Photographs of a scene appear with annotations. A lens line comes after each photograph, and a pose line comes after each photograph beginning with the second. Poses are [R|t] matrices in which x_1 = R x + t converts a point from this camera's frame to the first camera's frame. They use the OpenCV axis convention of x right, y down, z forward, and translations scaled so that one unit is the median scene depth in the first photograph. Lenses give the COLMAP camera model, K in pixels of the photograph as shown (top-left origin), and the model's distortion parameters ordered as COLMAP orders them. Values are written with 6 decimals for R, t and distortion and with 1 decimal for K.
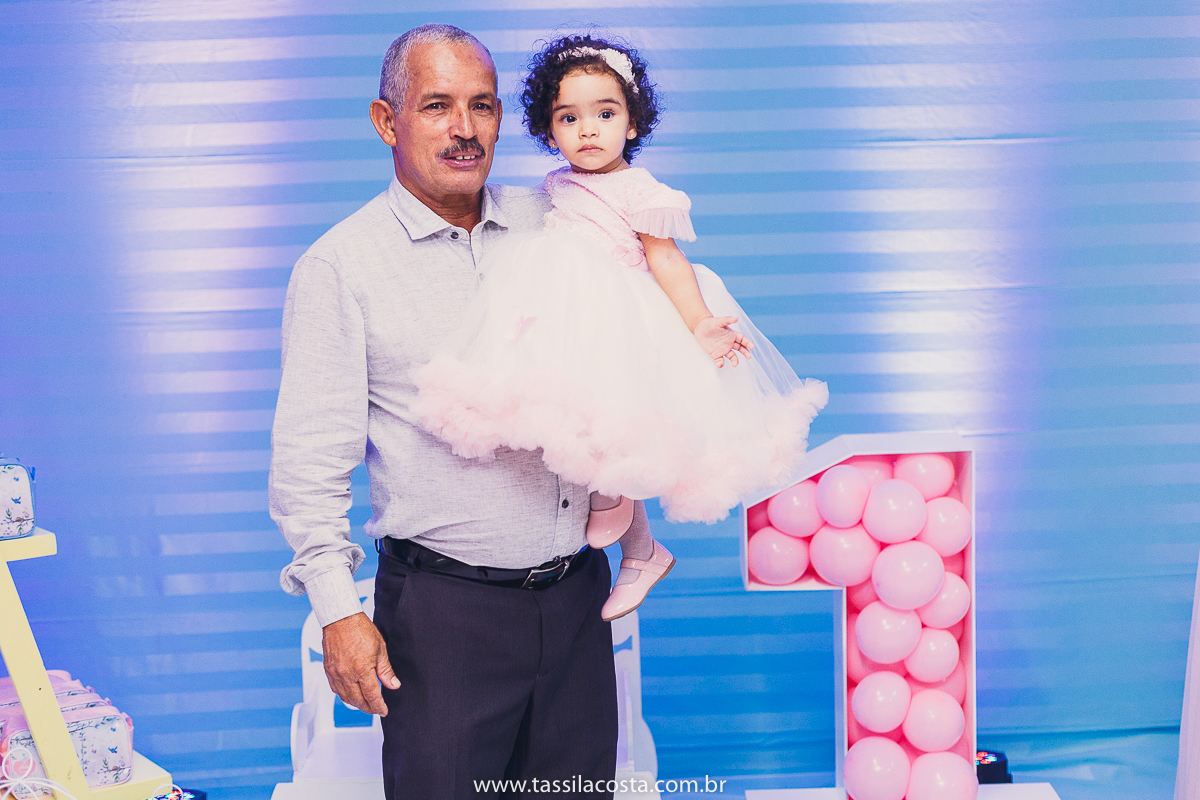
lens RADIAL K [[1806.5, 0, 624.7], [0, 1806.5, 412.8], [0, 0, 1]] dist [-0.012719, 0.000000]
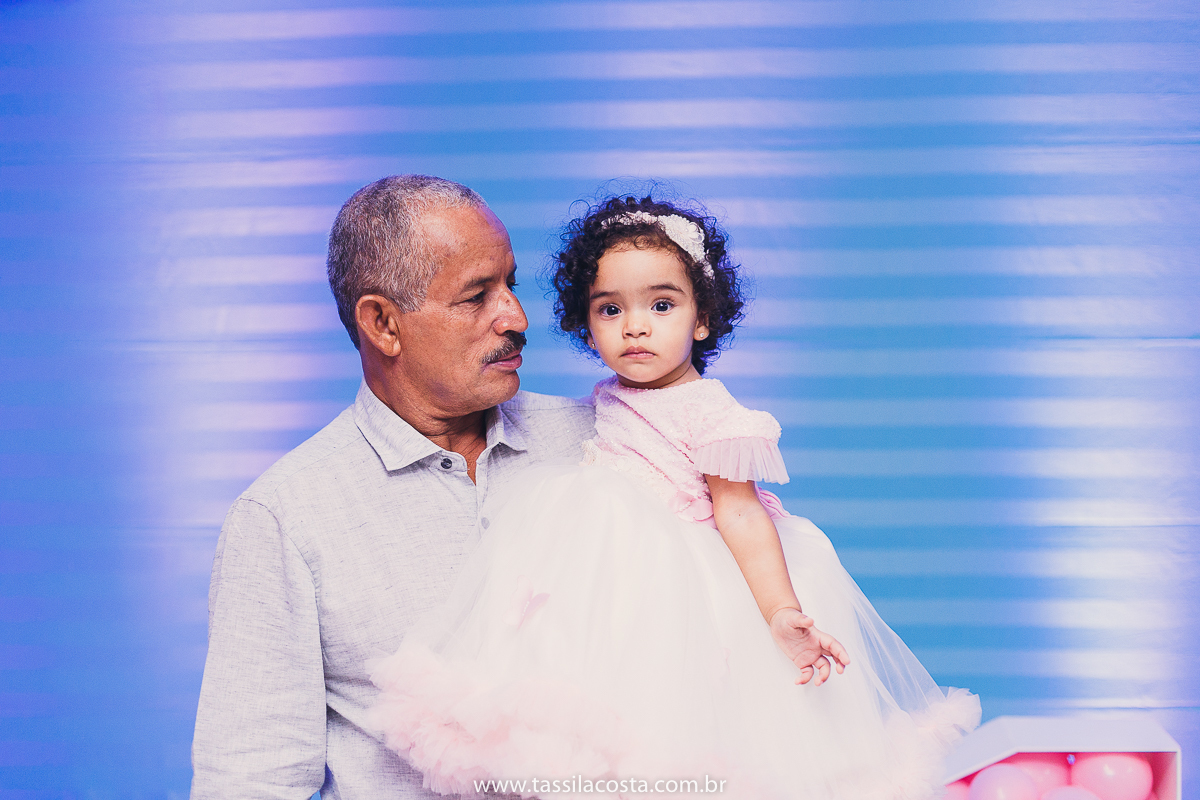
lens RADIAL K [[1806.5, 0, 604.9], [0, 1806.5, 392.3], [0, 0, 1]] dist [-0.012719, 0.000000]
pose [[0.995294, 0.019035, -0.095015, 0.033677], [-0.029516, 0.993476, -0.110153, -0.051806], [0.092298, 0.112439, 0.989363, 0.295995]]
